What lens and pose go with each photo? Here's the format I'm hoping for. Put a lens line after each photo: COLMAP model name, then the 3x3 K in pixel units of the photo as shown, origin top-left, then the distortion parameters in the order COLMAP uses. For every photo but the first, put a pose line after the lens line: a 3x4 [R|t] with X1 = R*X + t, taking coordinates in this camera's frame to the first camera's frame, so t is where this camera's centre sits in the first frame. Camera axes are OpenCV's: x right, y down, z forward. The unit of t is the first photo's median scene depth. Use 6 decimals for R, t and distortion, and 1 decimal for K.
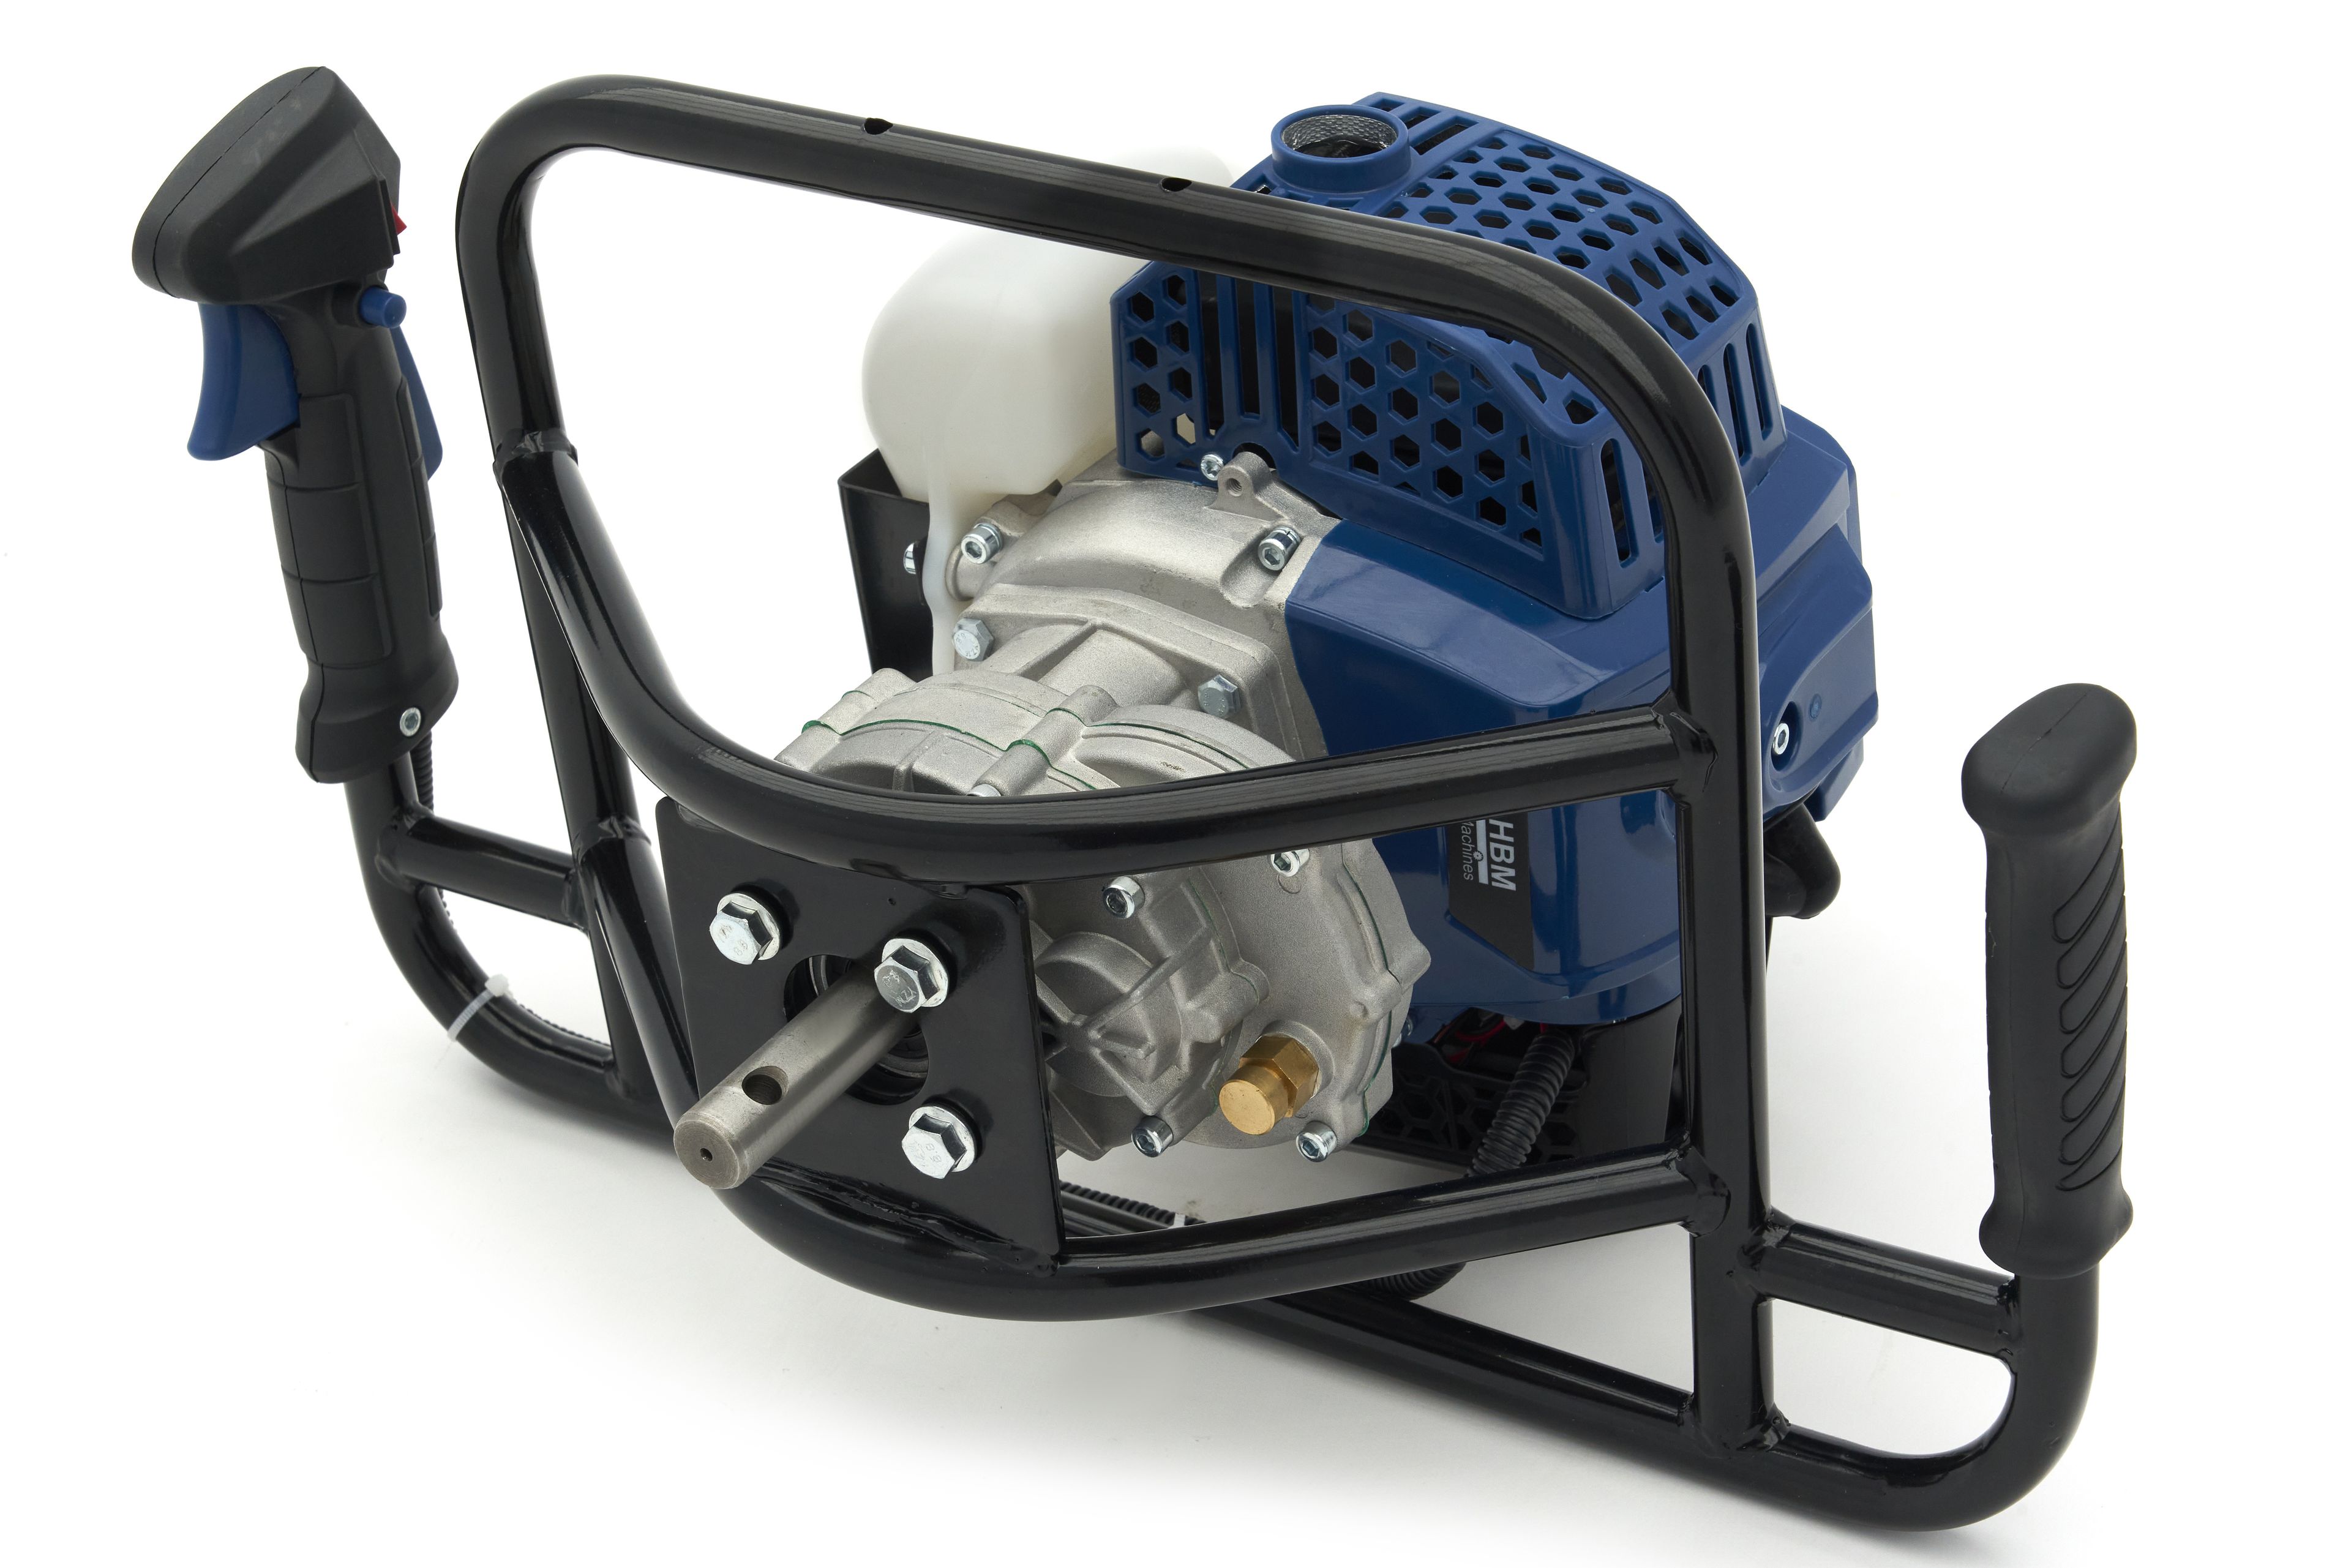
lens RADIAL K [[5081.8, 0, 1199.3], [0, 5081.8, 789.9], [0, 0, 1]] dist [-0.033627, 0.000000]
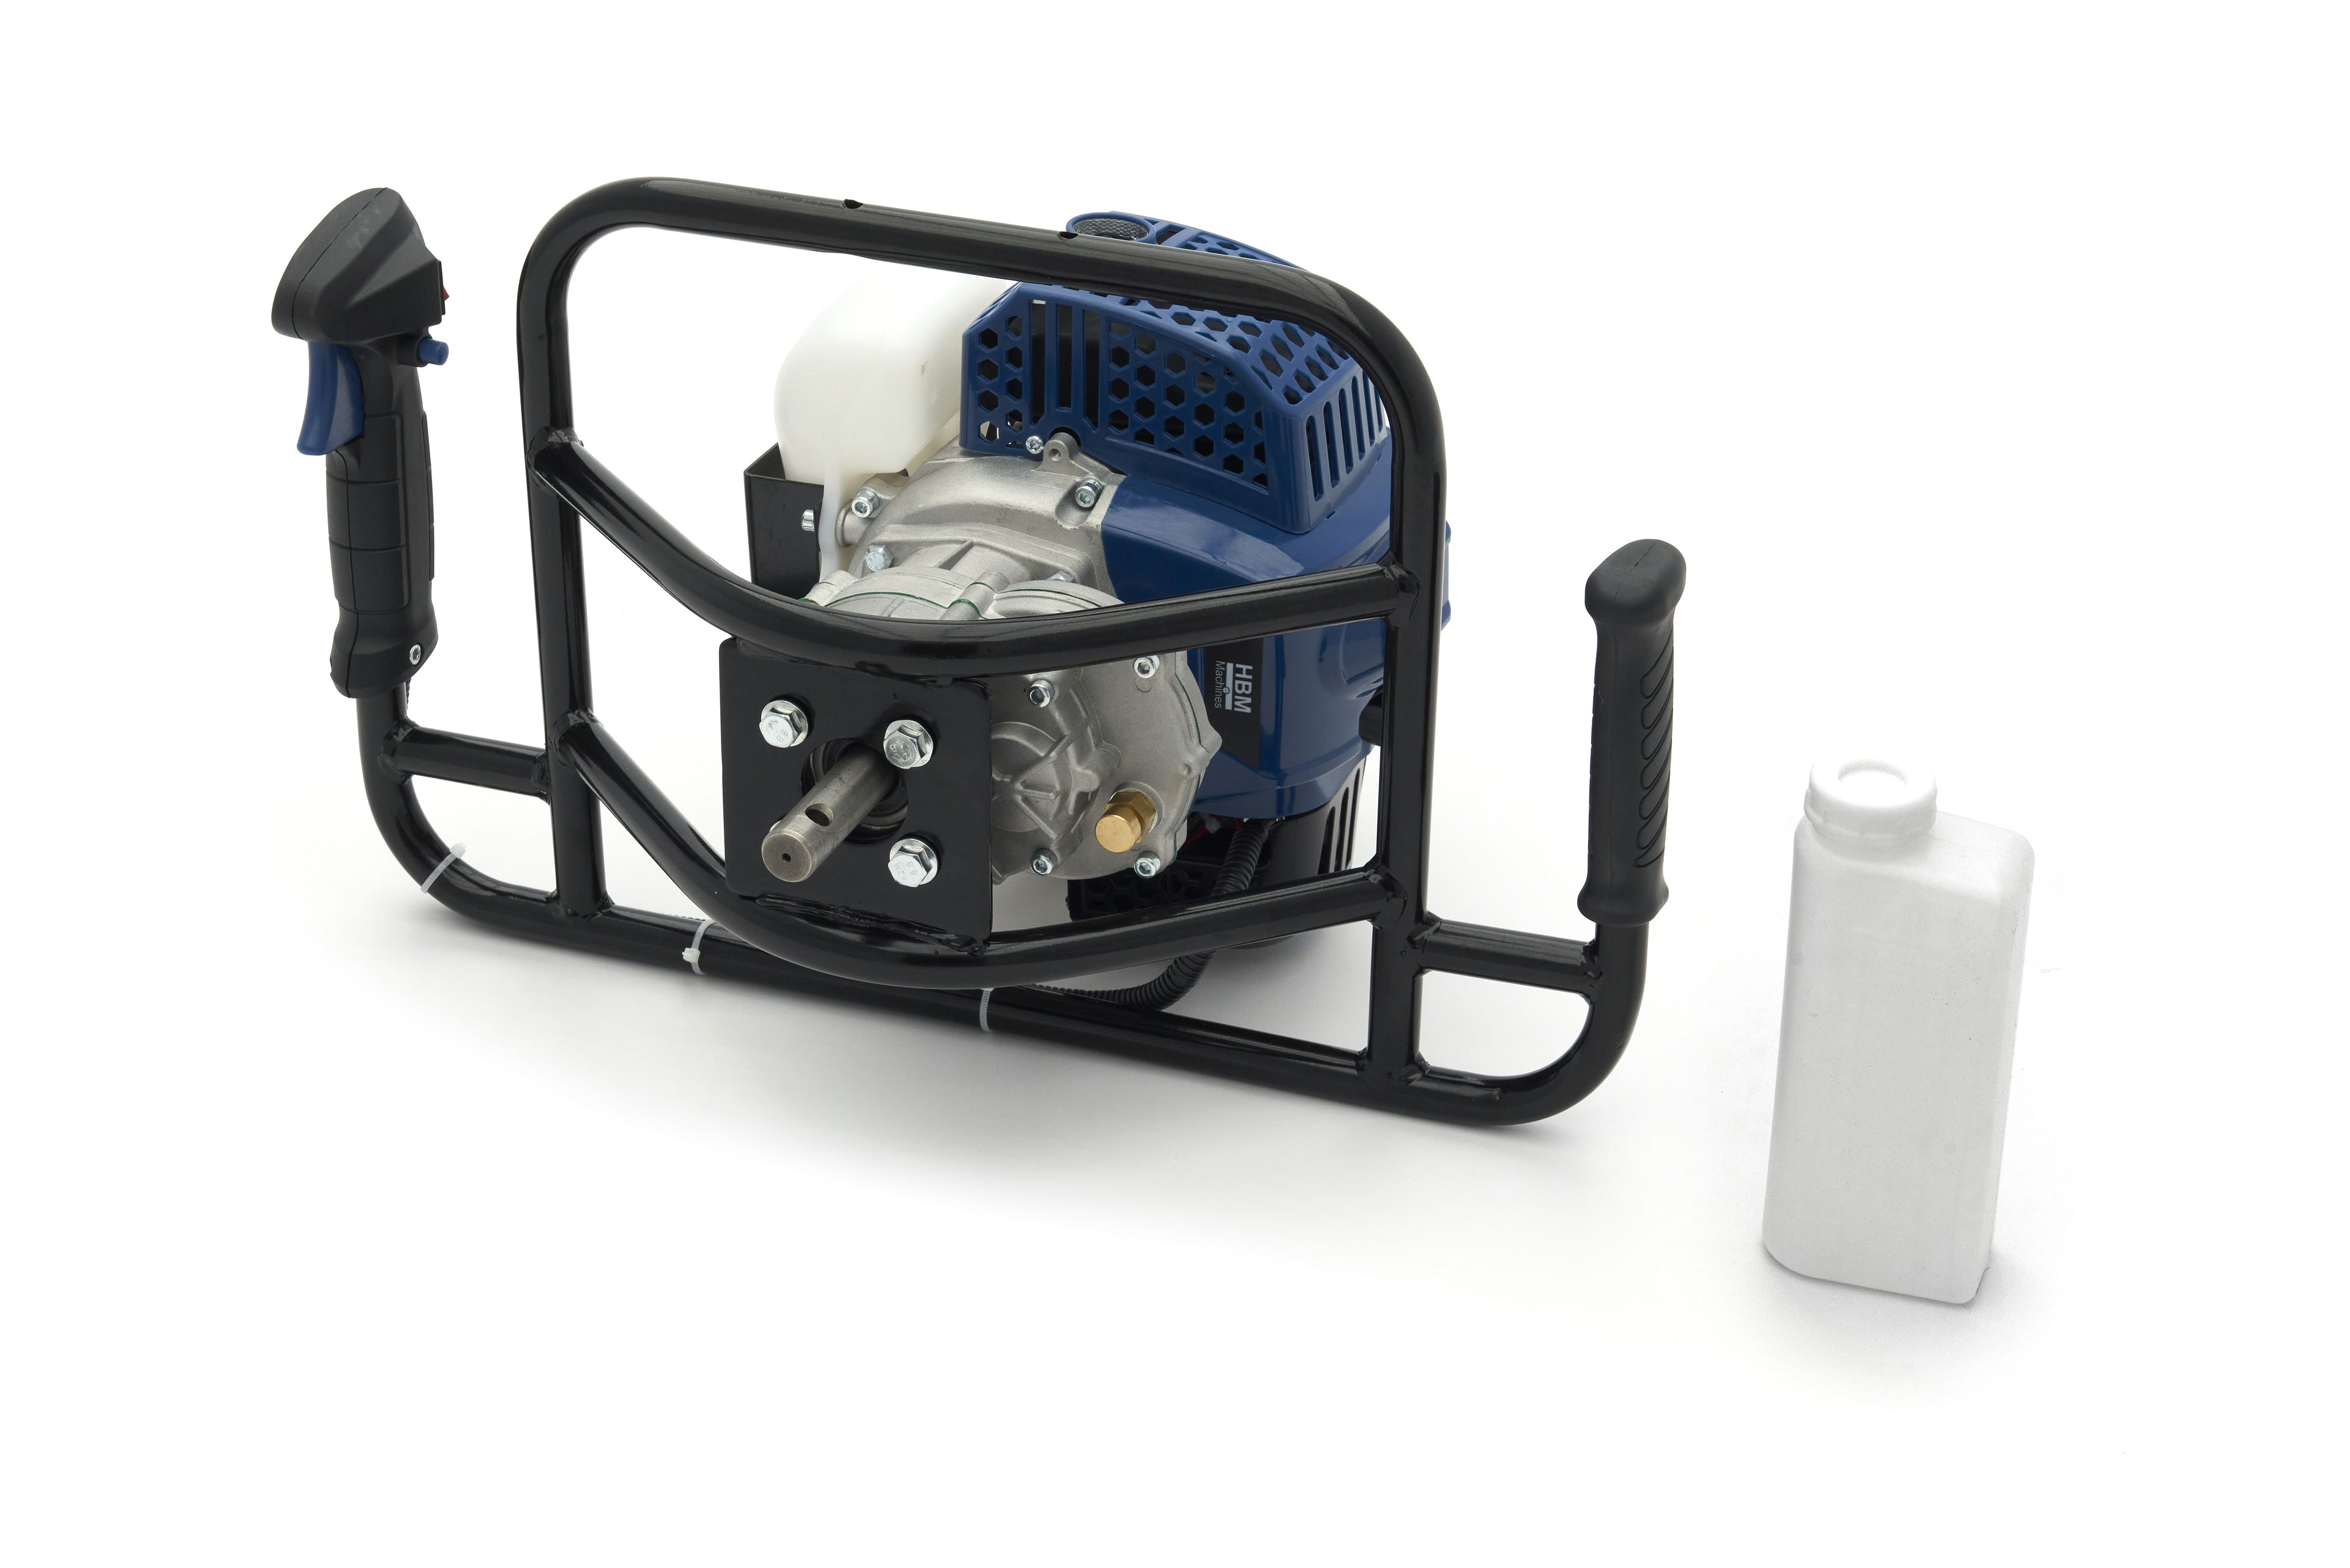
lens RADIAL K [[4927.6, 0, 1182.3], [0, 4927.6, 788.5], [0, 0, 1]] dist [-0.004797, 0.000000]
pose [[0.974966, -0.011851, 0.222039, -0.285458], [0.031785, 0.995752, -0.086420, 0.168740], [-0.220071, 0.091315, 0.971200, -0.429474]]
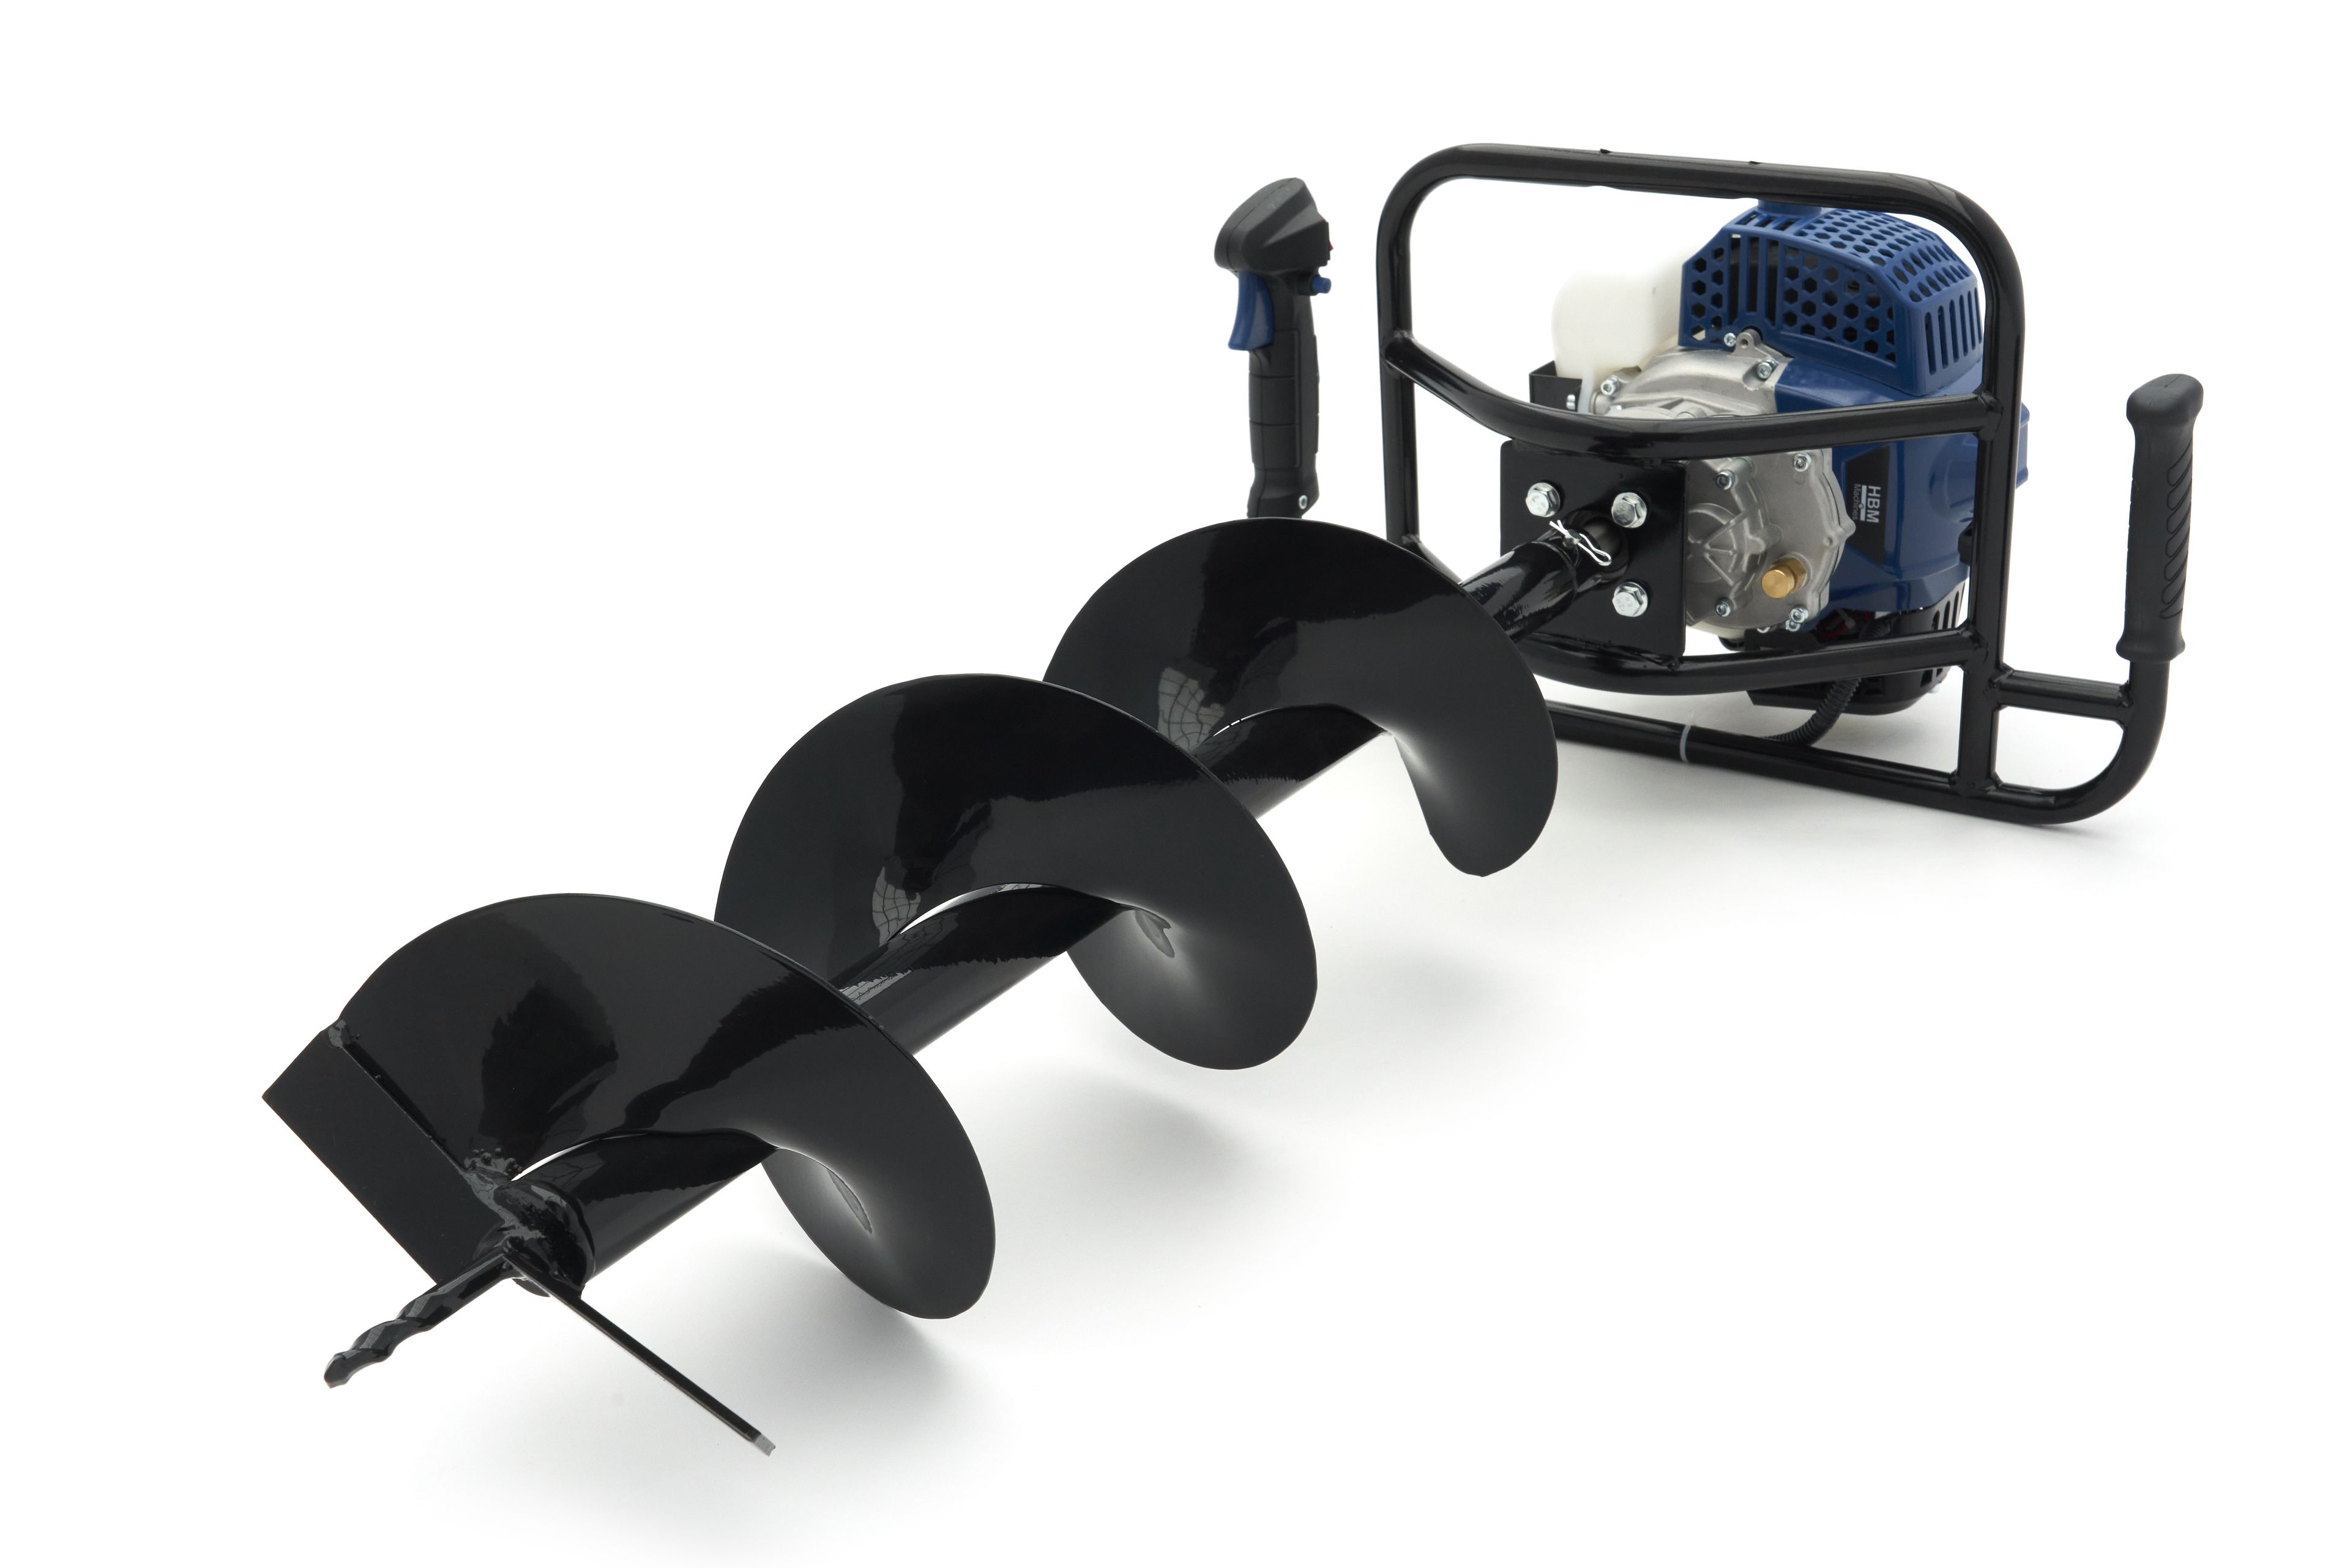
lens RADIAL K [[3029.3, 0, 1177.6], [0, 3029.3, 777.8], [0, 0, 1]] dist [-0.002312, 0.000000]
pose [[0.999377, 0.035287, 0.000558, -0.230675], [-0.034759, 0.986927, -0.157378, 0.337543], [-0.006104, 0.157260, 0.987538, -0.249284]]
